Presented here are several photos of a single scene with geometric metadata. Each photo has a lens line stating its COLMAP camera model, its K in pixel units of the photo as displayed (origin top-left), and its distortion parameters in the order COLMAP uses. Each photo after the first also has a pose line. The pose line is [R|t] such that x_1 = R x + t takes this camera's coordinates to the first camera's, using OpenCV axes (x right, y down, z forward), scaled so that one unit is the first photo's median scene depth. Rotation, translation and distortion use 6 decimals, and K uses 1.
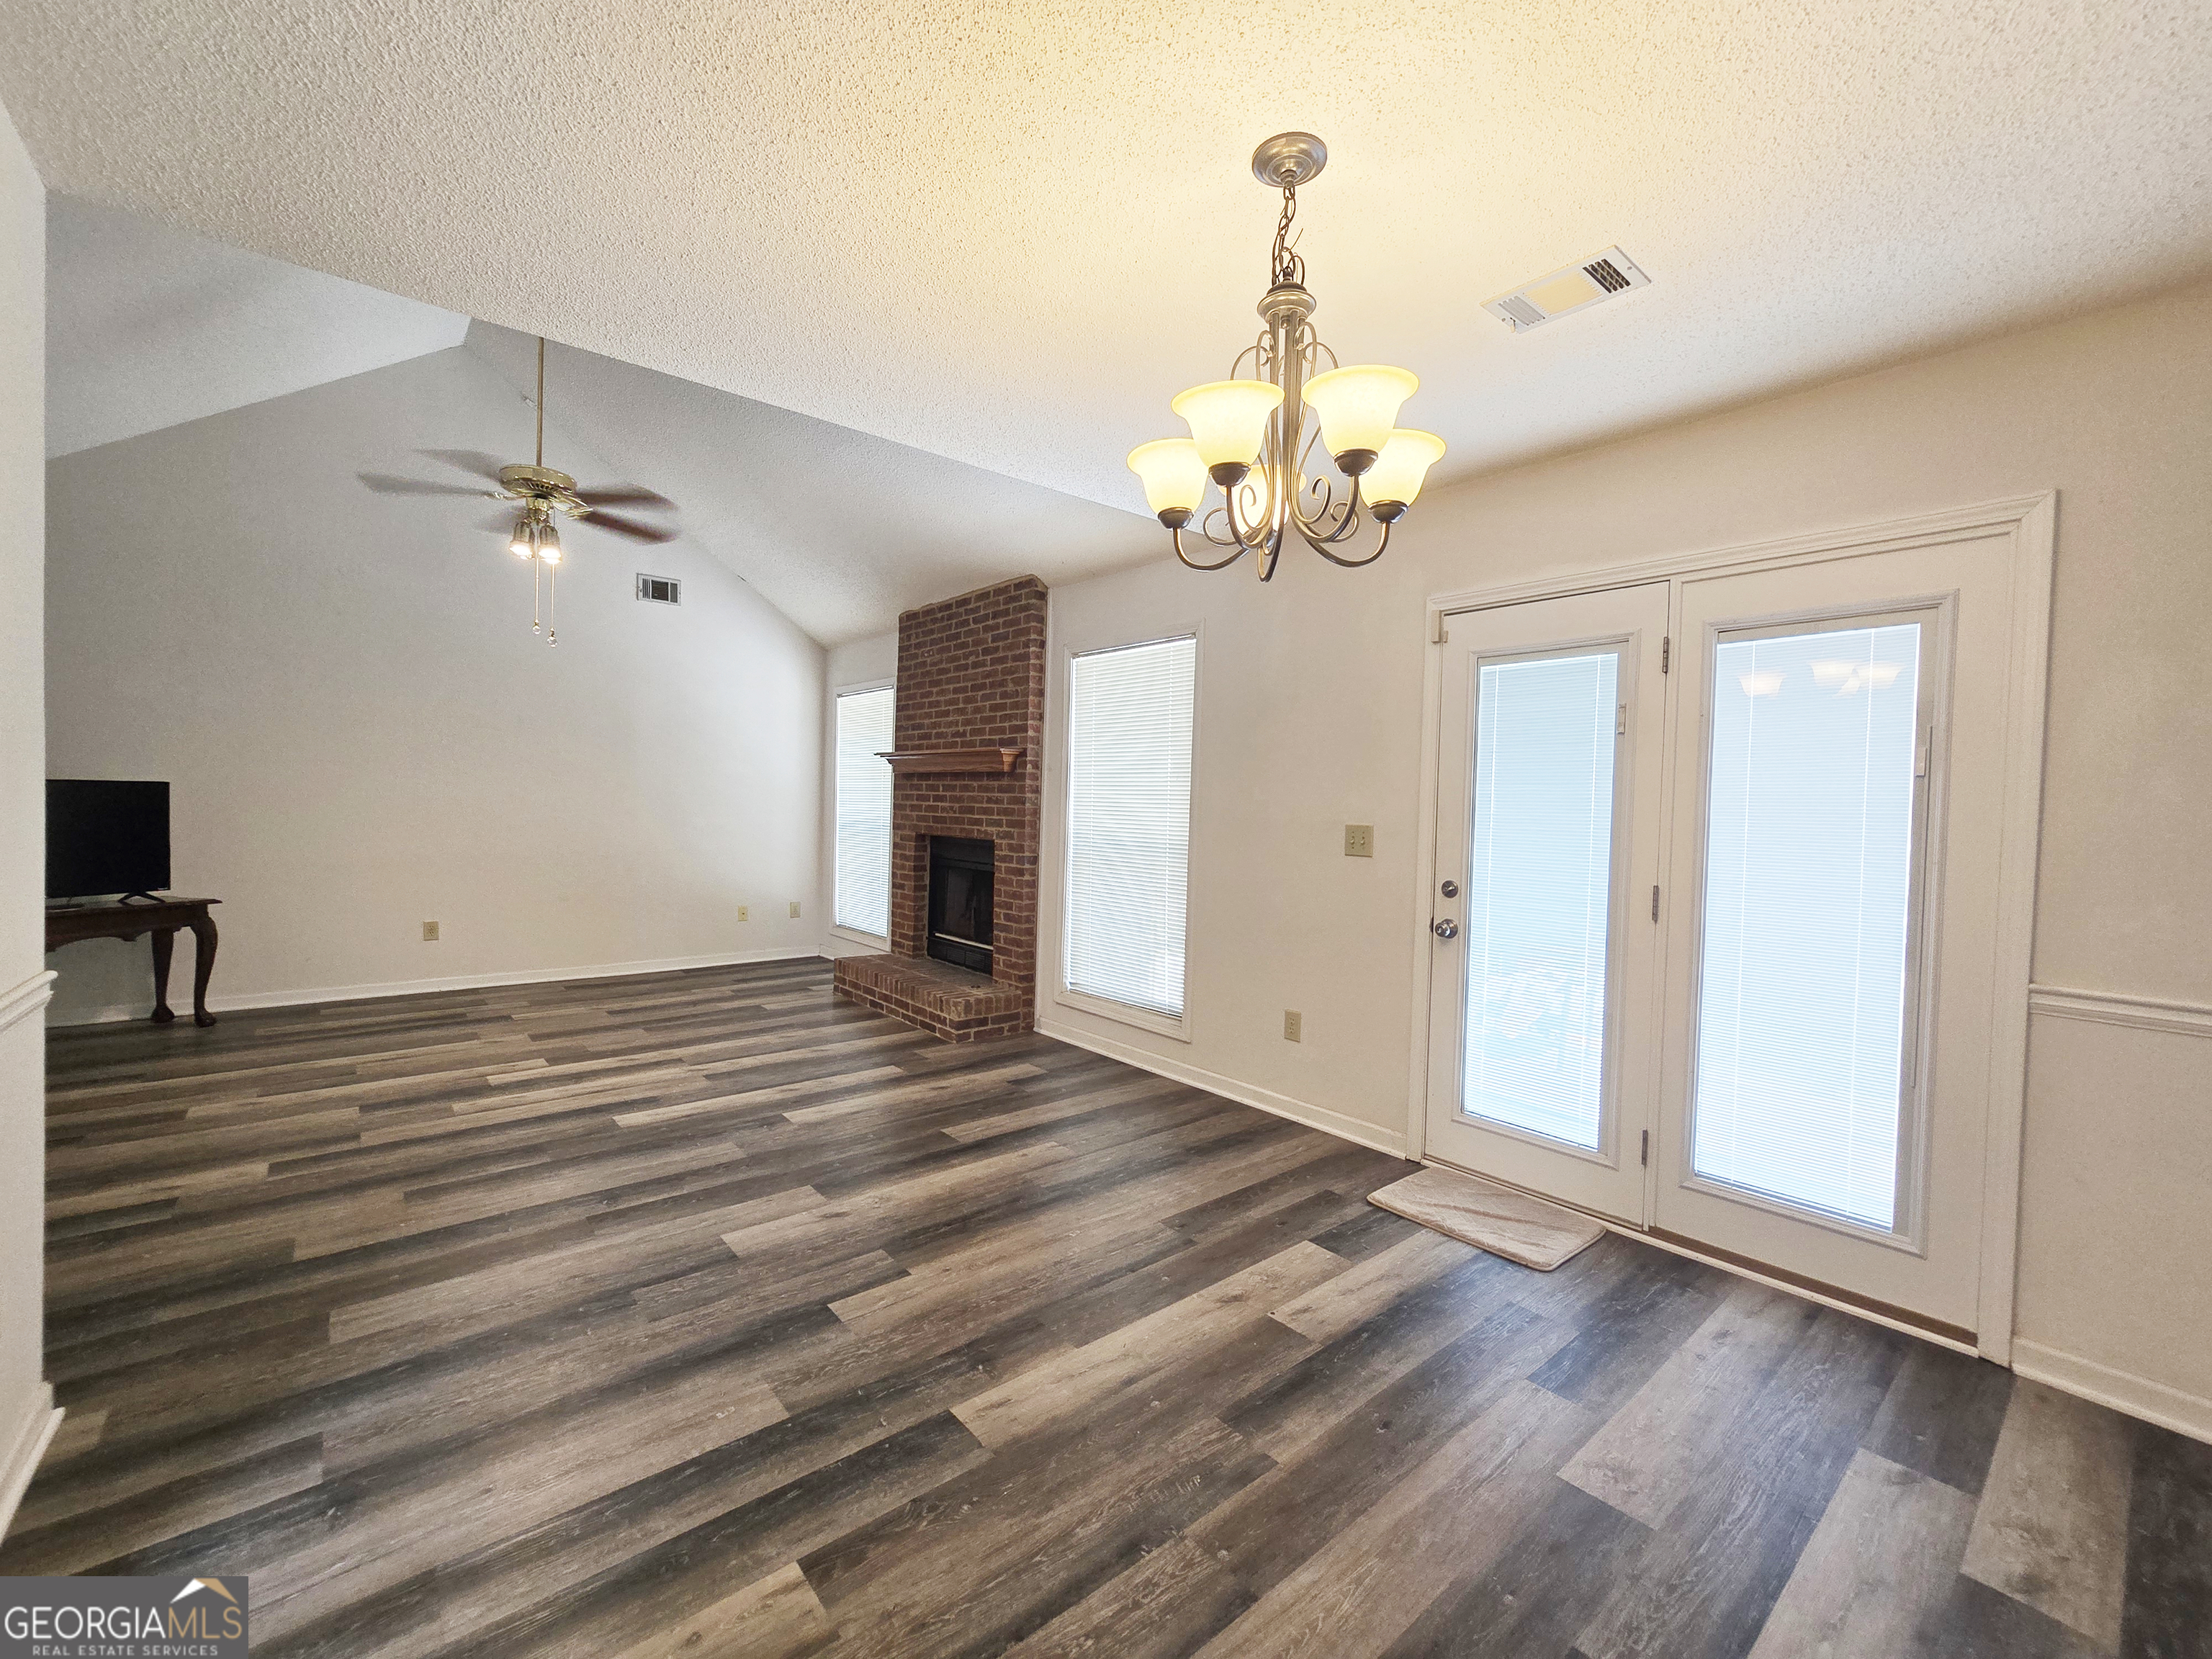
lens RADIAL K [[912.4, 0, 1101.7], [0, 912.4, 832.0], [0, 0, 1]] dist [0.000460, -0.000244]
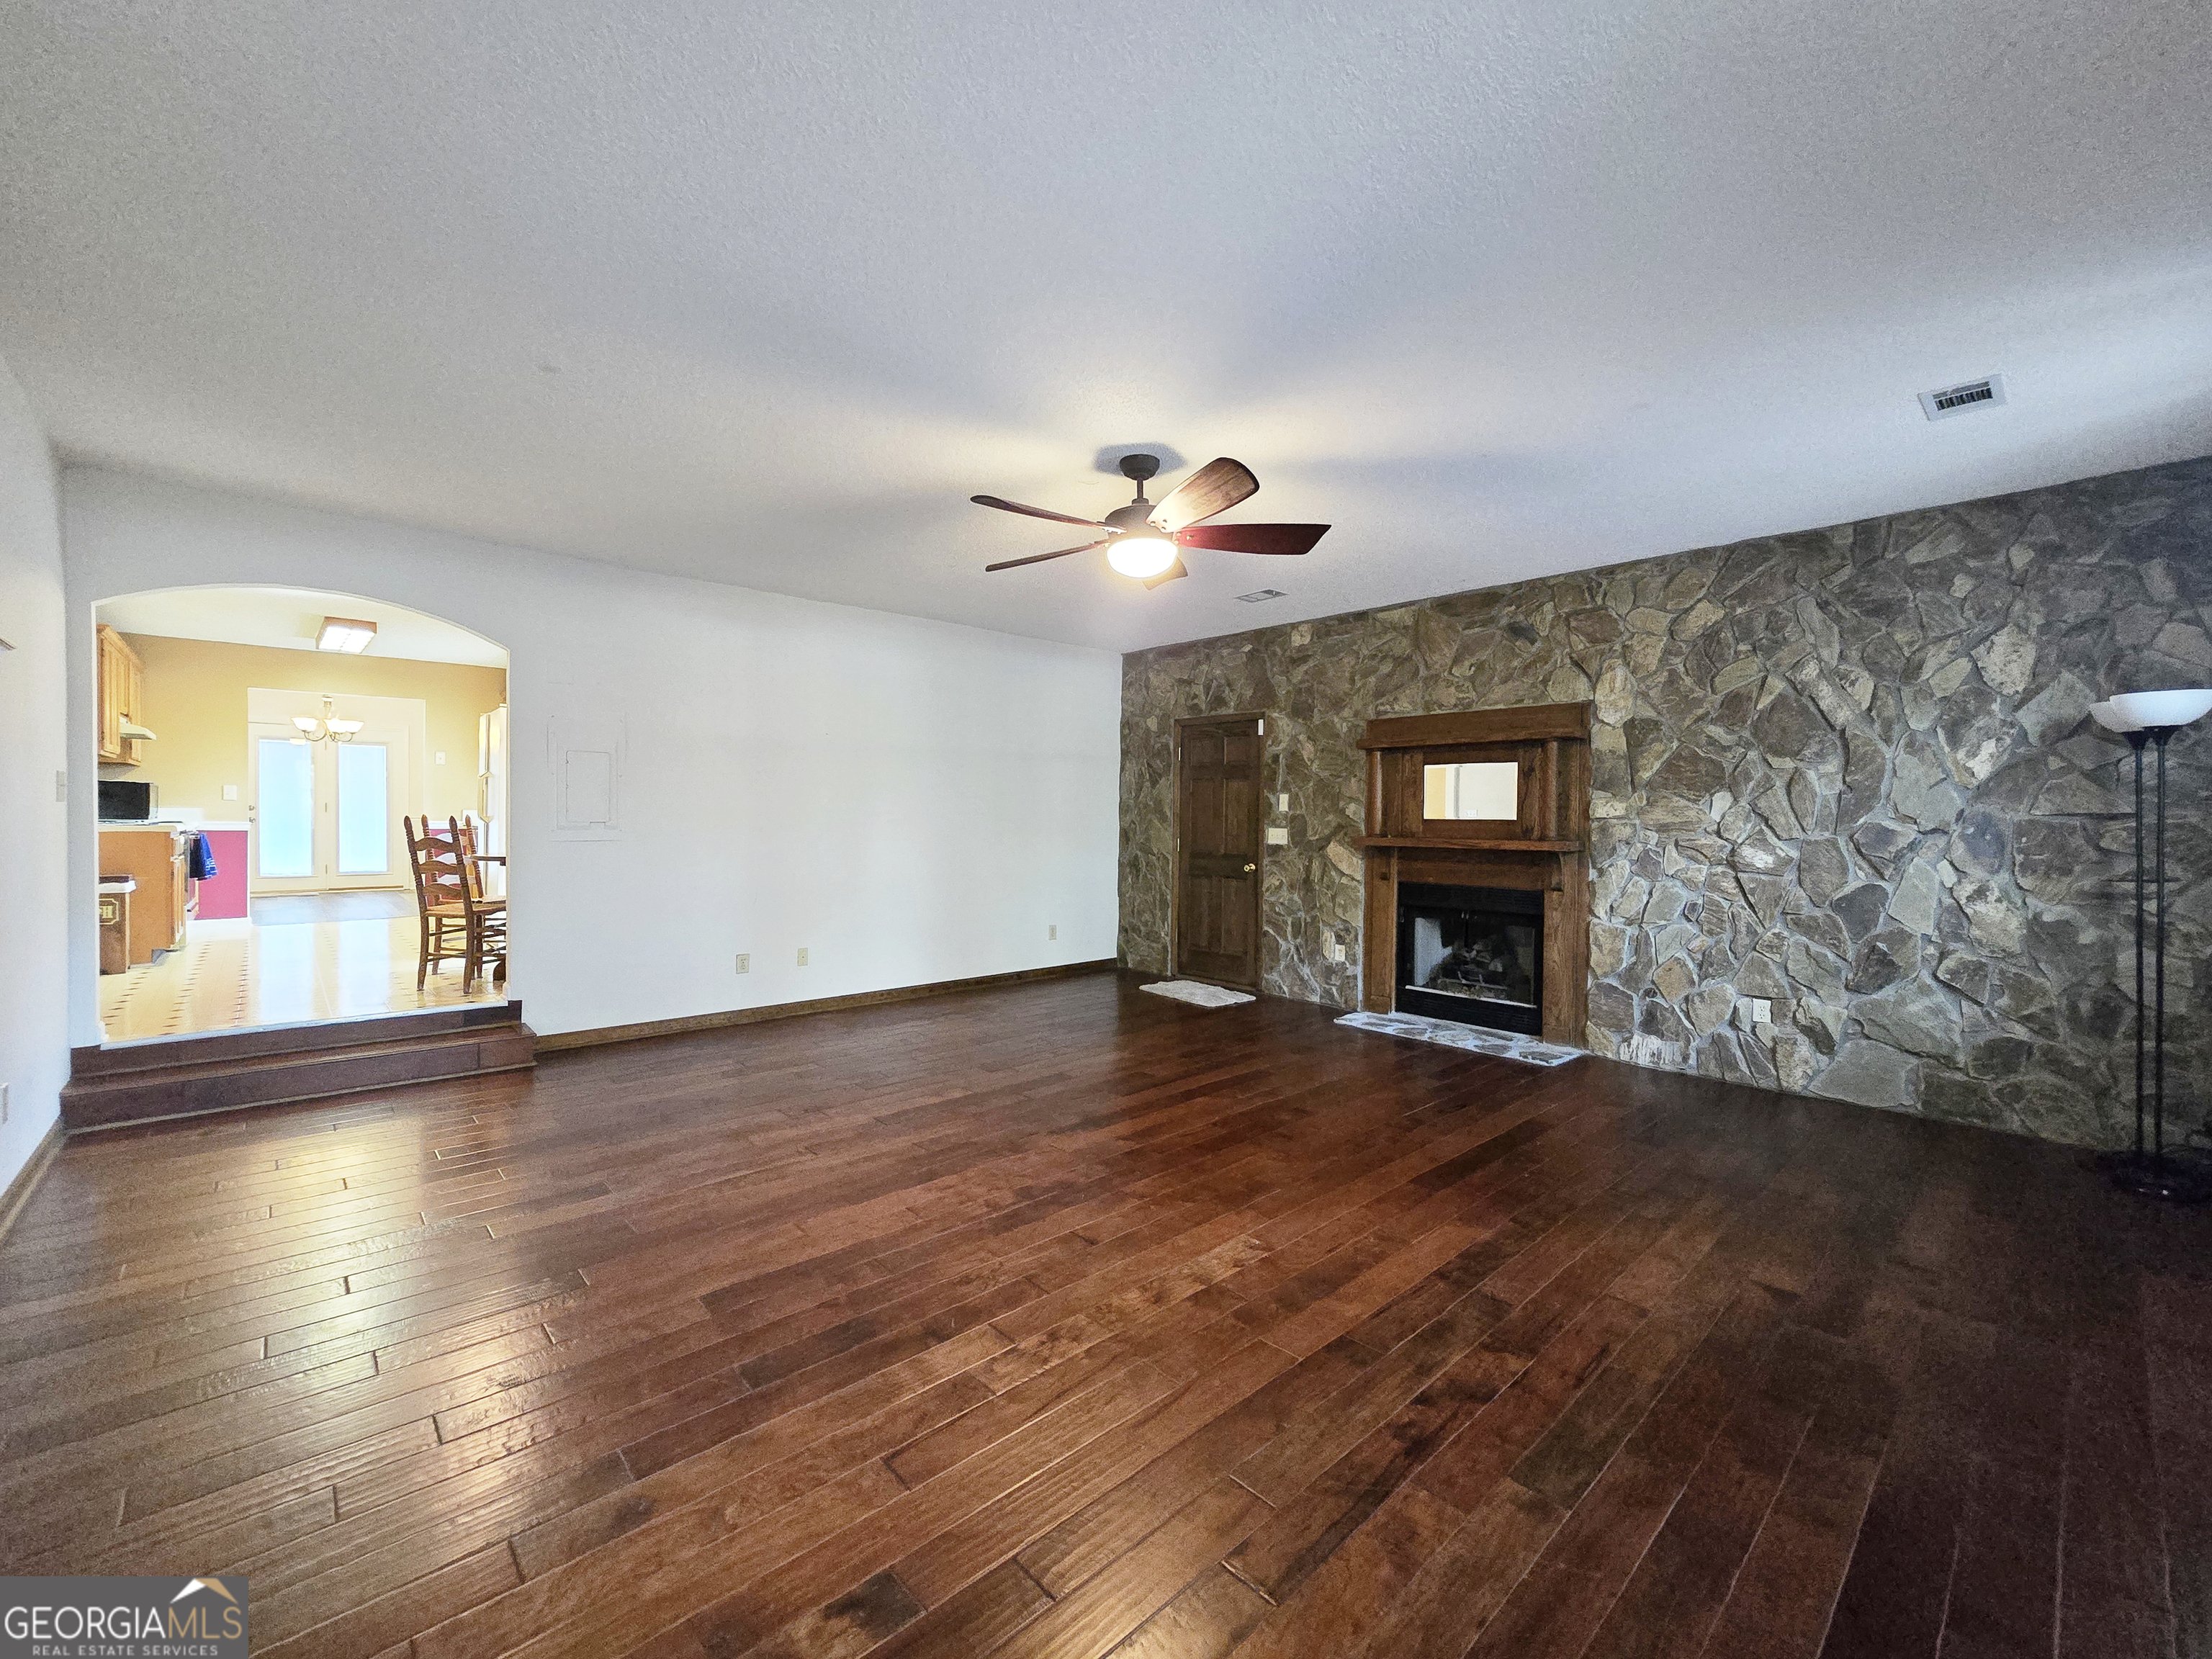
lens RADIAL K [[912.4, 0, 1101.7], [0, 912.4, 832.0], [0, 0, 1]] dist [0.000460, -0.000244]
pose [[-0.045434, -0.046770, 0.997872, -2.337401], [0.016555, 0.998731, 0.047564, 0.036204], [-0.998830, 0.018681, -0.044602, -1.462757]]
